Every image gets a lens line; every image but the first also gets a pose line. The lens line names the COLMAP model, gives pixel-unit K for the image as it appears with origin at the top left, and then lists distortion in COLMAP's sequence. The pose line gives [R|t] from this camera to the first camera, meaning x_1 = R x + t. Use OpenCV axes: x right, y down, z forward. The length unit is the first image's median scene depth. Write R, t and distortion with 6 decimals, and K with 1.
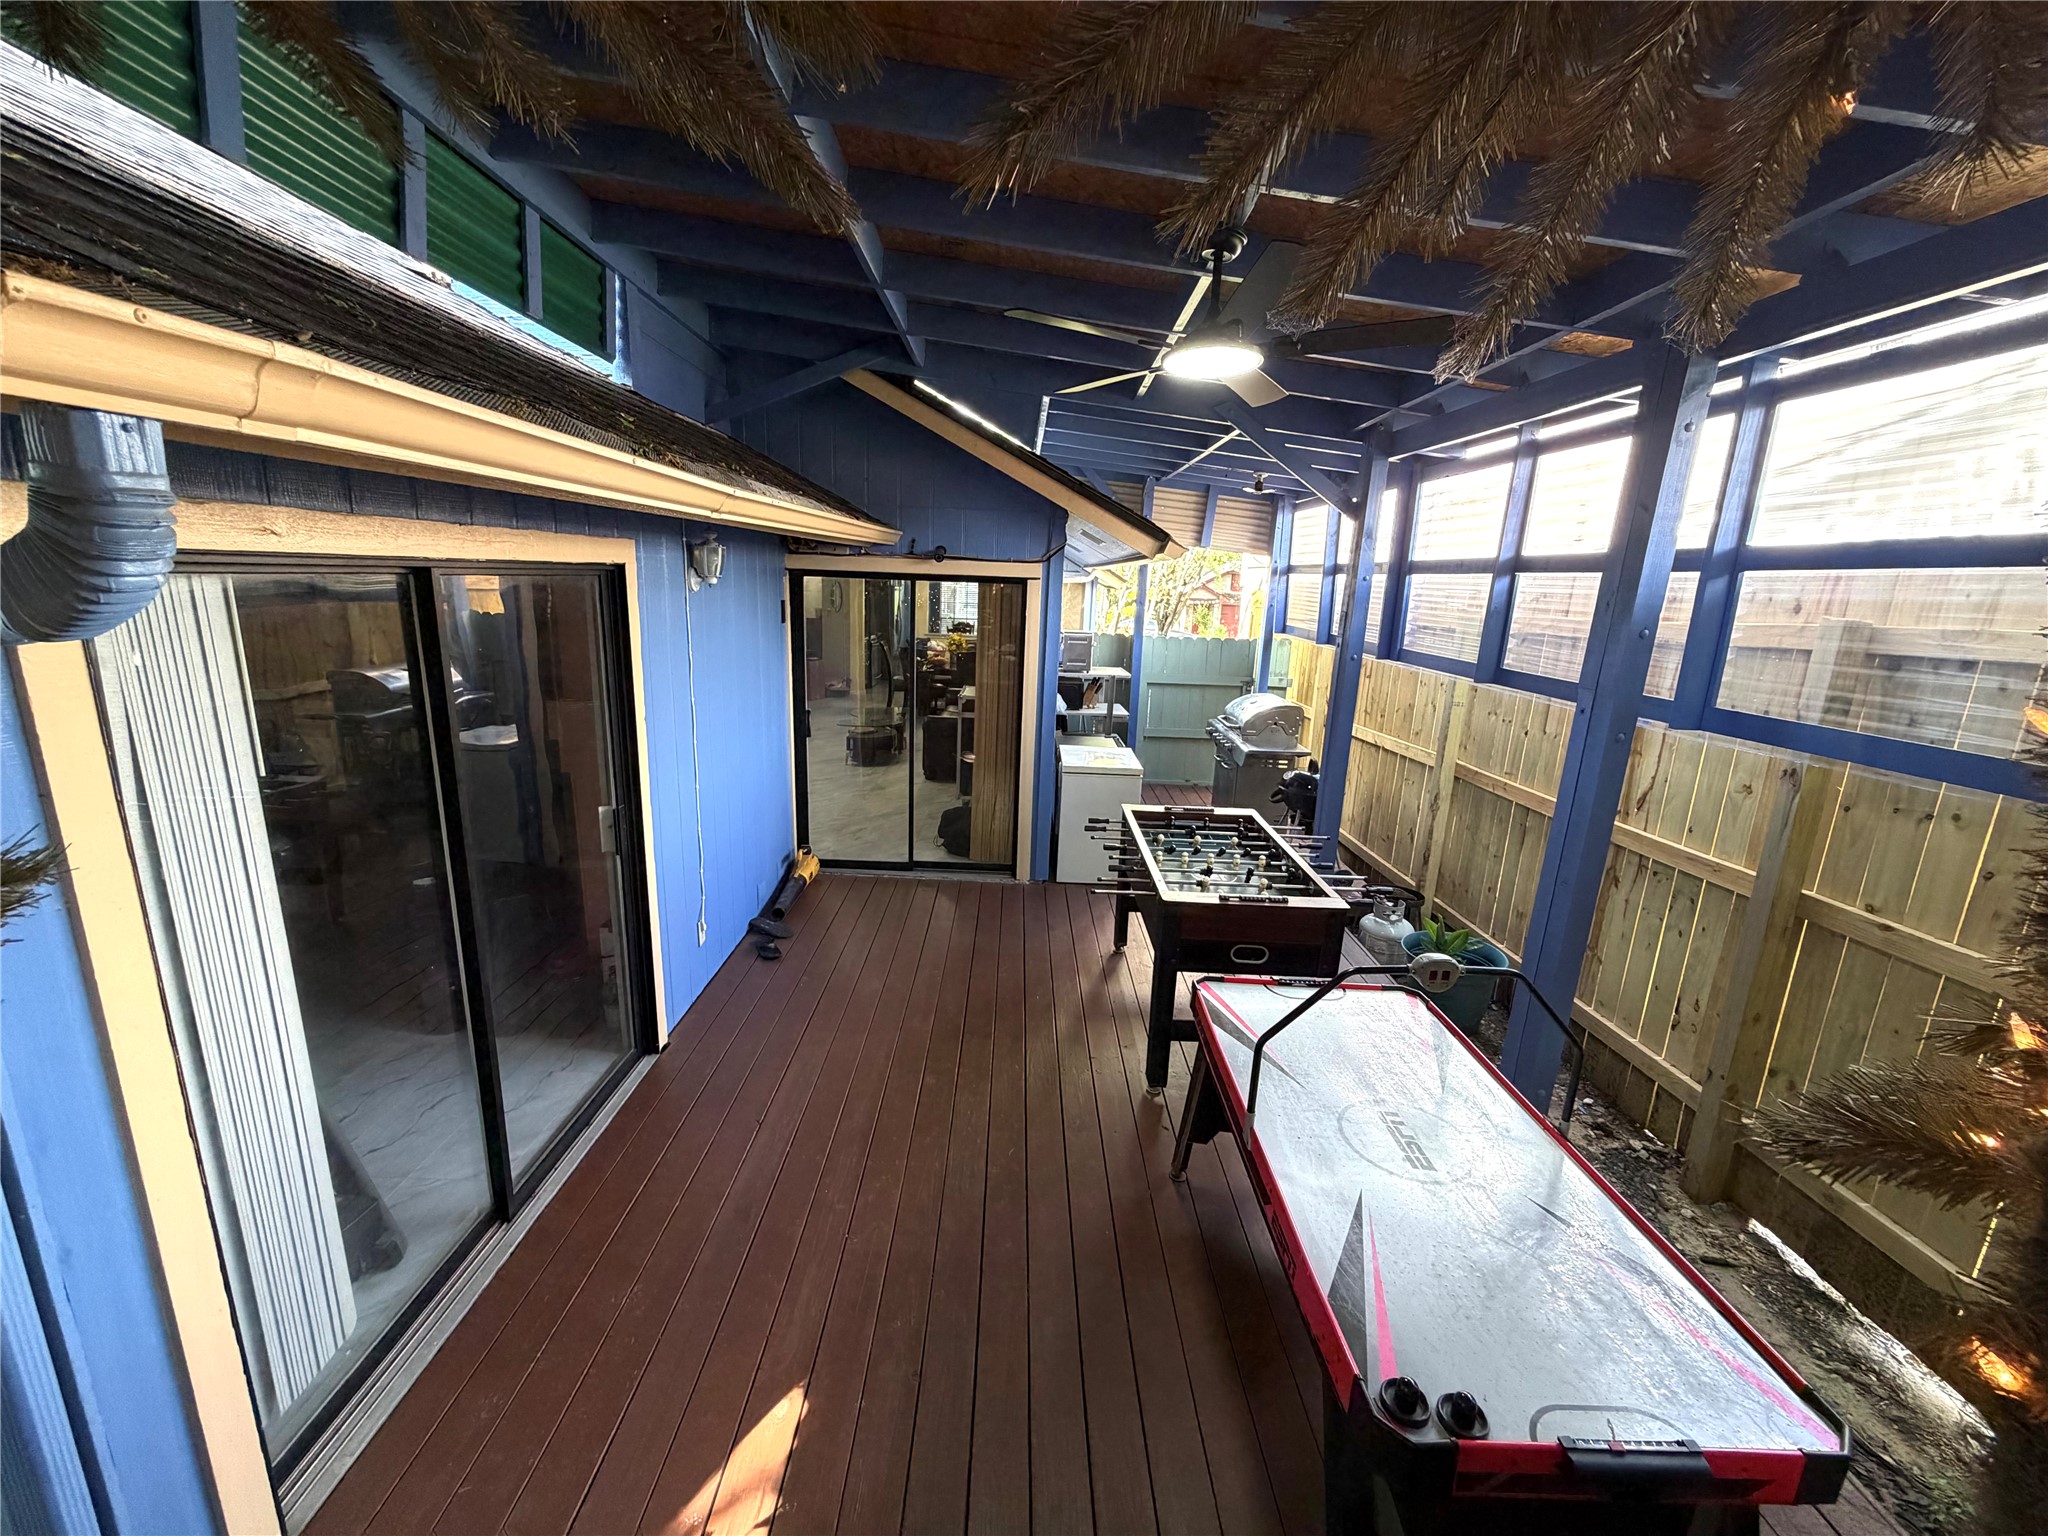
lens RADIAL K [[812.9, 0, 1029.6], [0, 812.9, 773.6], [0, 0, 1]] dist [0.001745, -0.000327]
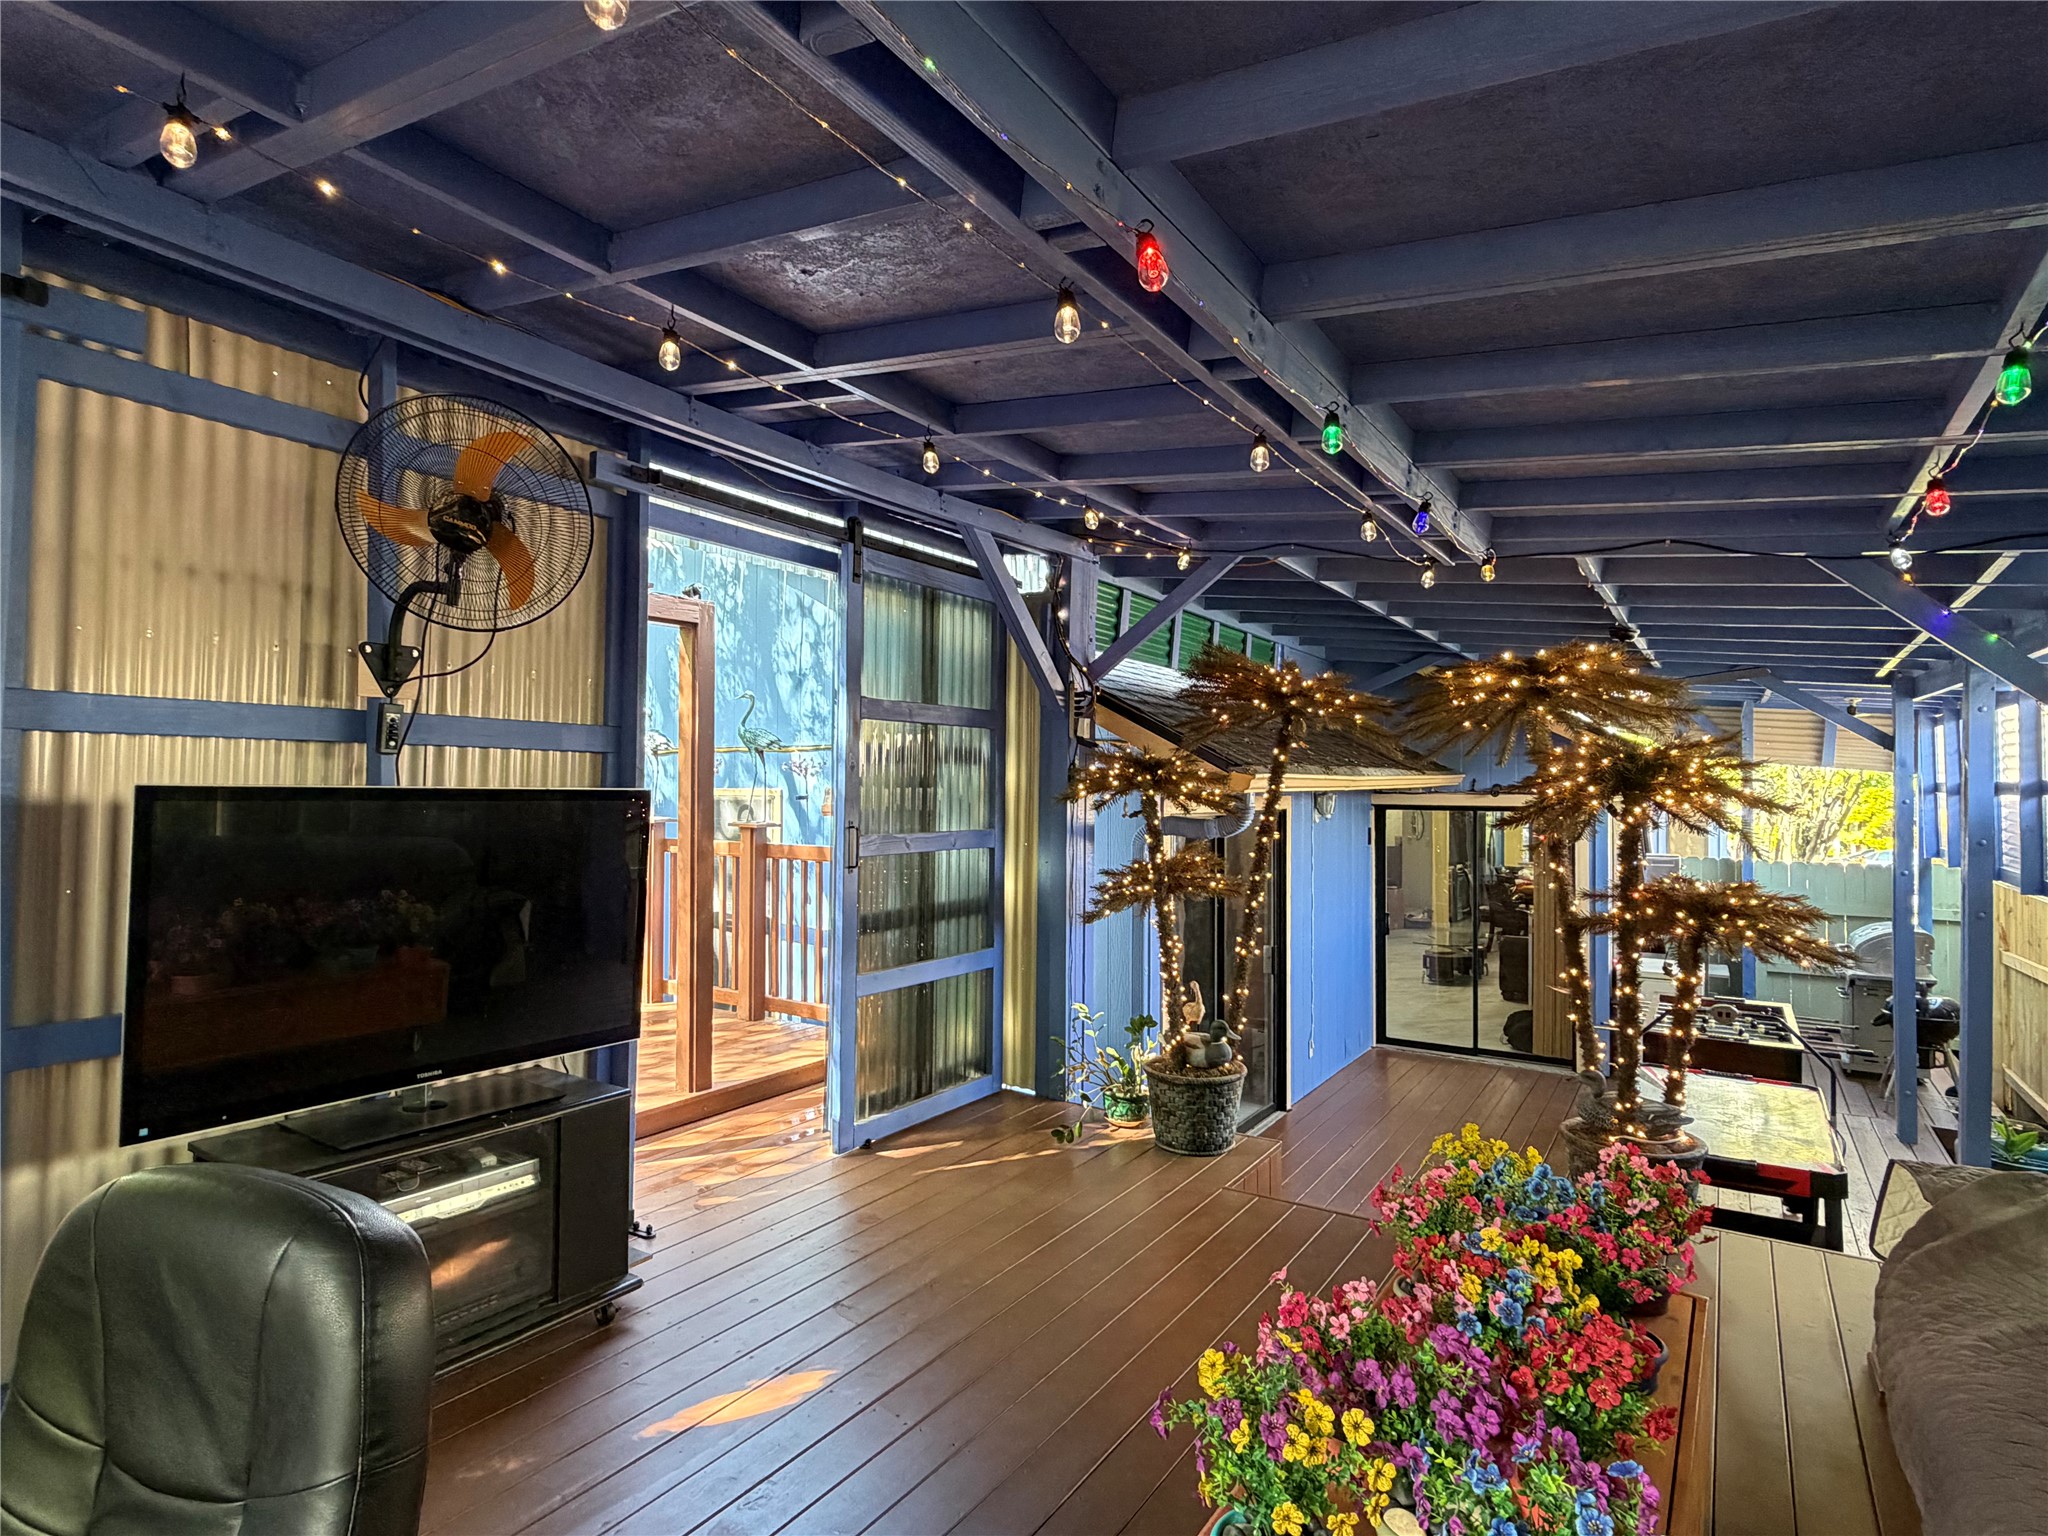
lens RADIAL K [[1071.0, 0, 1020.5], [0, 1071.0, 766.8], [0, 0, 1]] dist [0.005565, 0.001185]
pose [[0.831436, -0.044312, -0.553851, 0.195177], [-0.103591, 0.966974, -0.232875, 0.157203], [0.545878, 0.250995, 0.799386, -0.733840]]
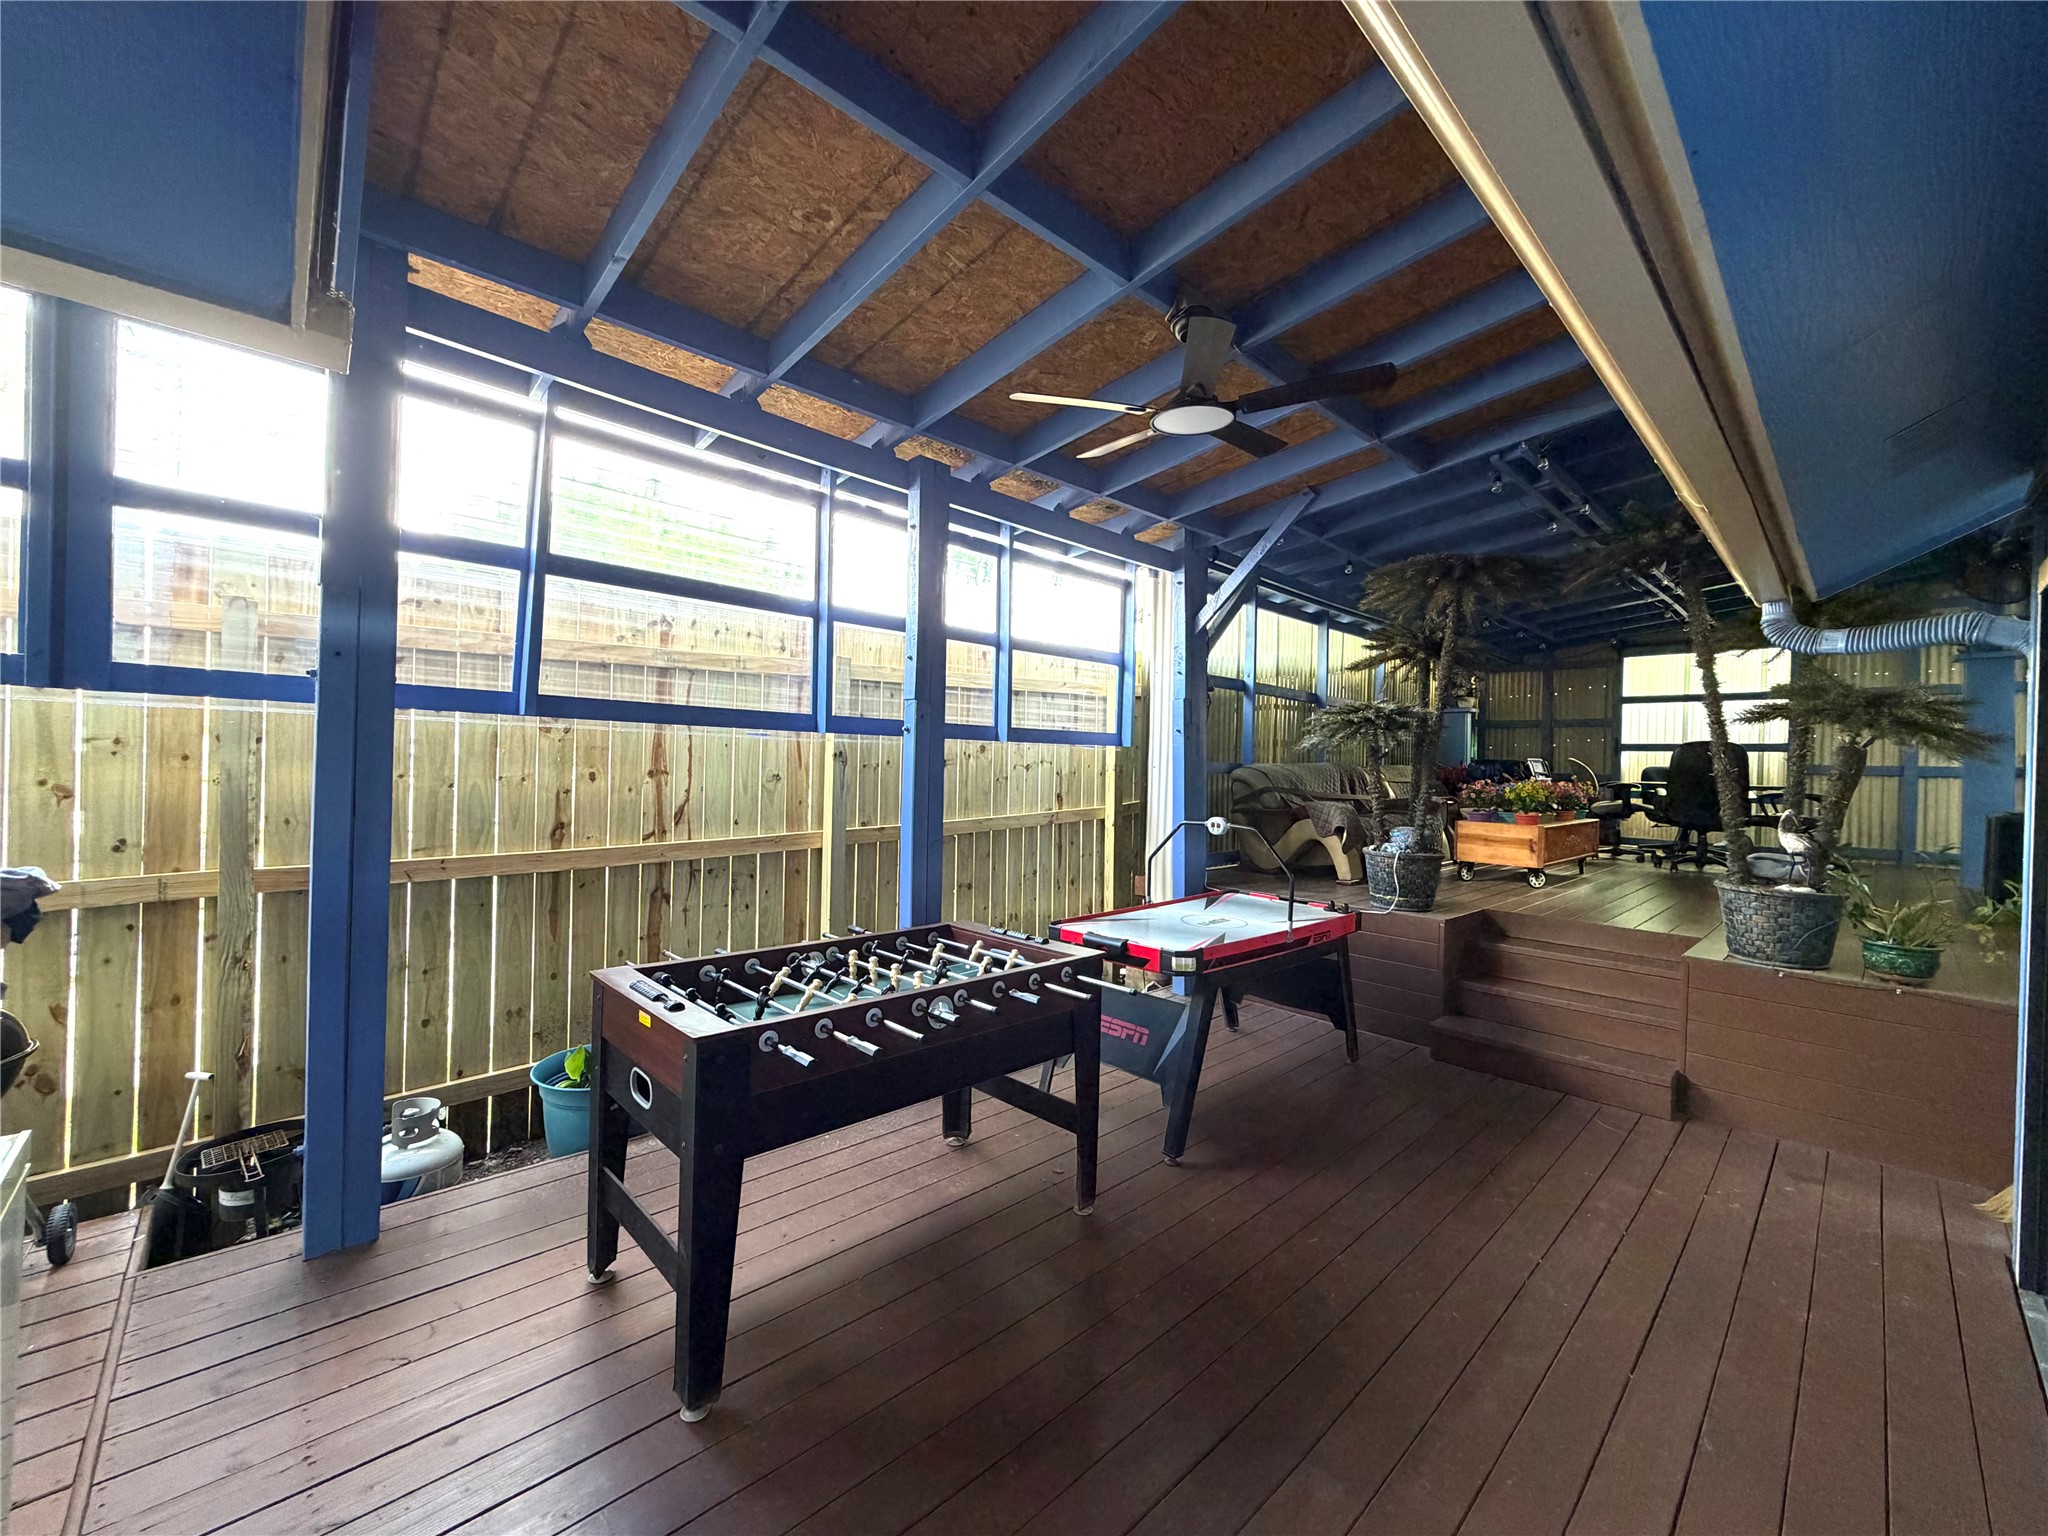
lens RADIAL K [[812.9, 0, 1017.7], [0, 812.9, 762.1], [0, 0, 1]] dist [0.001745, -0.000327]
pose [[-0.673254, -0.194907, 0.713260, -0.193966], [0.020811, 0.959255, 0.281773, -0.222982], [-0.739118, 0.204549, -0.641766, 0.935973]]
